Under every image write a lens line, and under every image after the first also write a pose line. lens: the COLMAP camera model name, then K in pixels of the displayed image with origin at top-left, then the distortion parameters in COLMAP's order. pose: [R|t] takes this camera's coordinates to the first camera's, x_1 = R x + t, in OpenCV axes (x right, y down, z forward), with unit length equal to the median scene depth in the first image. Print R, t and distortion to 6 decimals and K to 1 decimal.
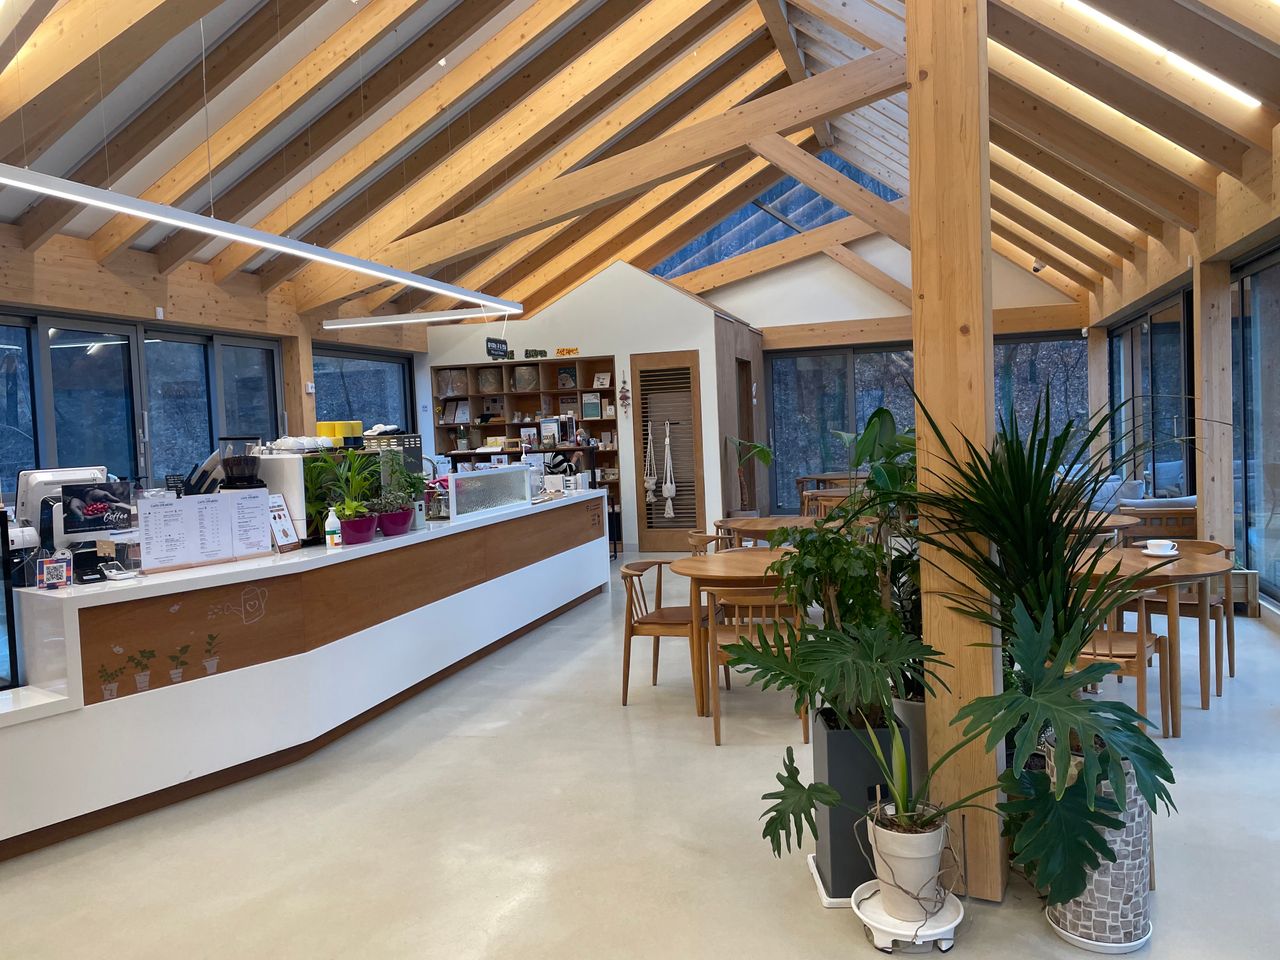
lens RADIAL K [[960.0, 0, 638.3], [0, 960.0, 477.2], [0, 0, 1]] dist [0.030422, -0.000942]
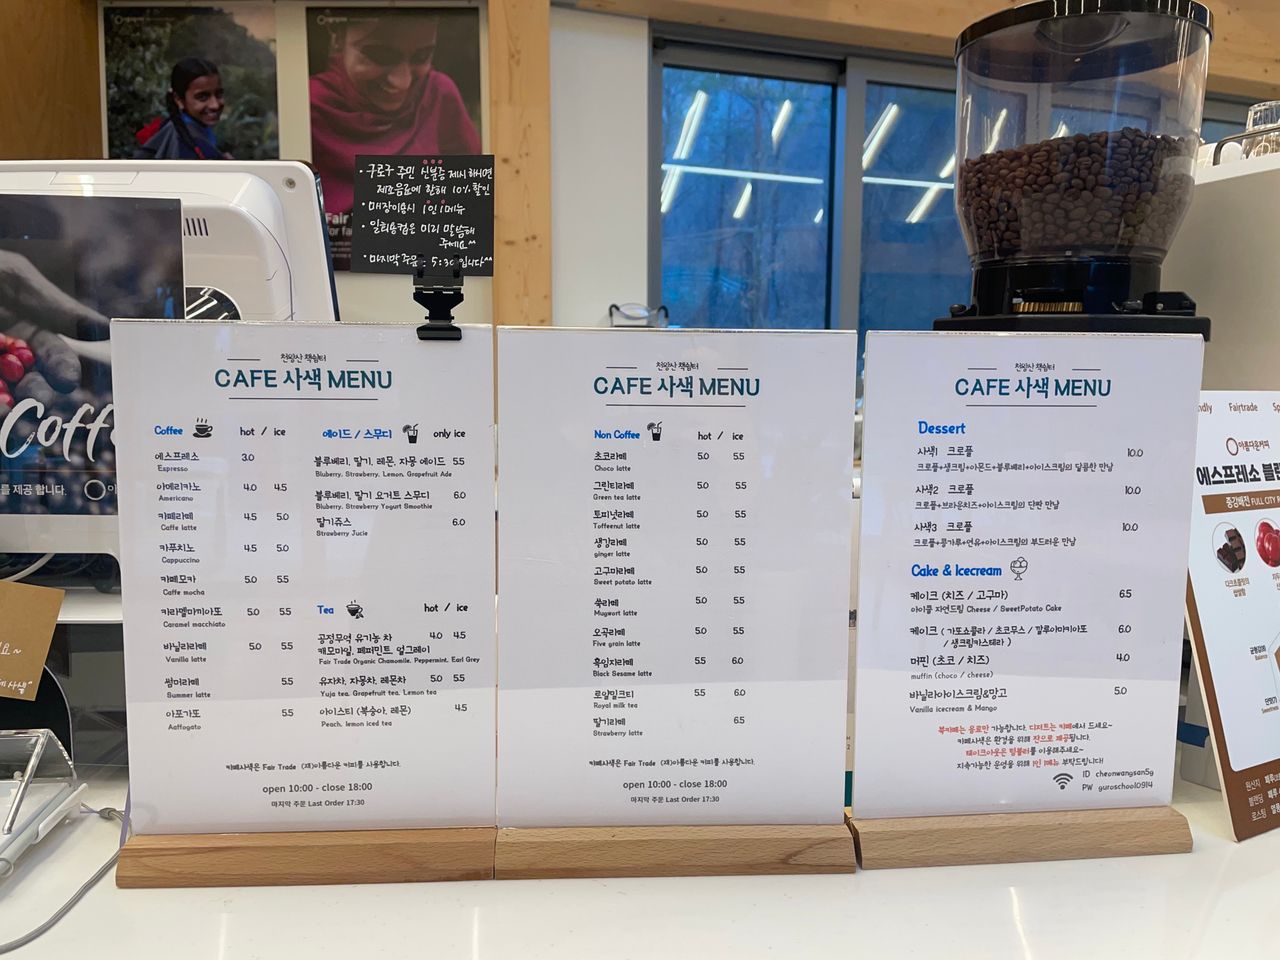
lens RADIAL K [[960.0, 0, 639.9], [0, 960.0, 476.9], [0, 0, 1]] dist [0.030422, -0.000942]
pose [[0.598944, 0.145434, -0.787474, -0.307238], [-0.071614, 0.989158, 0.128213, 0.018829], [0.797582, -0.020398, 0.602865, 0.815017]]
